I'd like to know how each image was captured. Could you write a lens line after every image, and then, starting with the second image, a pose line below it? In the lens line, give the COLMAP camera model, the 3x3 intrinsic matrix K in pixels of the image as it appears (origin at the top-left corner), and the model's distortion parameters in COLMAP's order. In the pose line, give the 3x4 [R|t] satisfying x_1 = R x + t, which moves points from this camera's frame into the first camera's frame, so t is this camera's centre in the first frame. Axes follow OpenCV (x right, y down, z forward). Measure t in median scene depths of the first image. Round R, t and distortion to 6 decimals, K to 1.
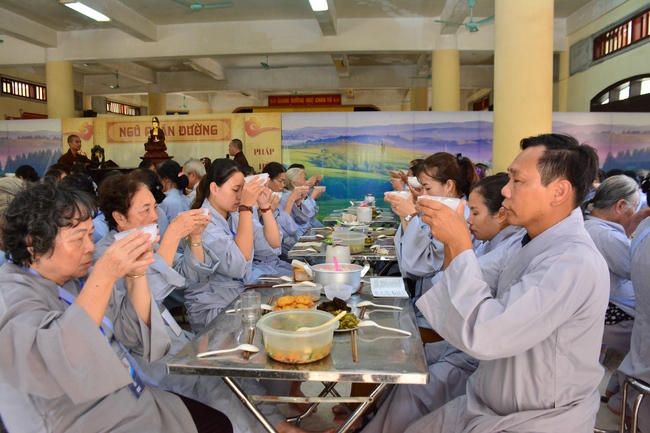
lens RADIAL K [[511.2, 0, 325.0], [0, 511.2, 216.5], [0, 0, 1]] dist [-0.160690, 0.115815]
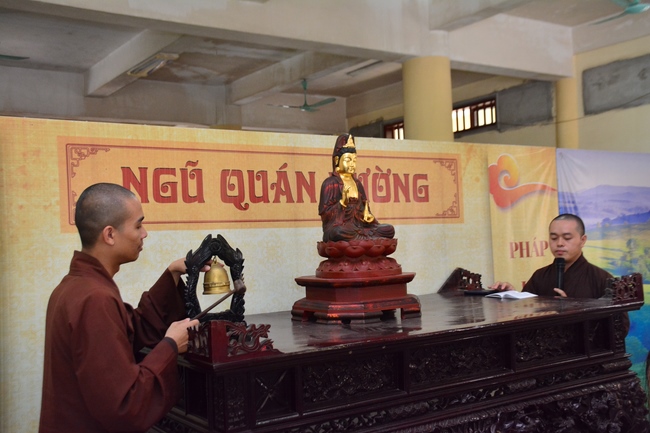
lens RADIAL K [[746.6, 0, 325.0], [0, 746.6, 216.5], [0, 0, 1]] dist [0.074292, 0.000667]
pose [[0.788148, -0.005384, 0.615462, -0.384349], [0.097521, 0.988422, -0.116236, -0.066955], [-0.607710, 0.151632, 0.779549, 0.434431]]
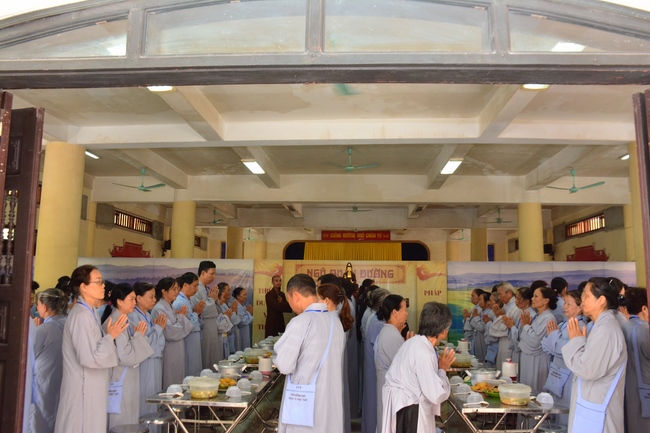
lens RADIAL K [[525.4, 0, 325.0], [0, 525.4, 216.5], [0, 0, 1]] dist [-0.146515, 0.126262]
pose [[0.999586, 0.019668, 0.020986, -0.270459], [-0.013993, 0.970022, -0.242613, 0.001384], [-0.025129, 0.242219, 0.969896, -0.165936]]
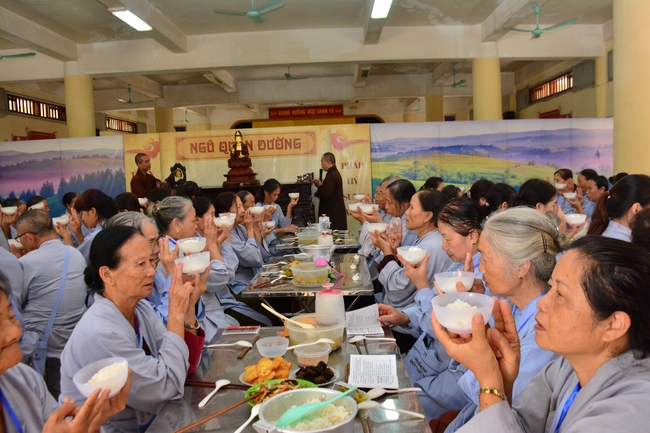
lens RADIAL K [[511.2, 0, 325.0], [0, 511.2, 216.5], [0, 0, 1]] dist [-0.160690, 0.115815]
pose [[0.997211, -0.038919, 0.063688, -0.155429], [0.040274, 0.998986, -0.020142, -0.010180], [-0.062839, 0.022651, 0.997767, 0.039514]]
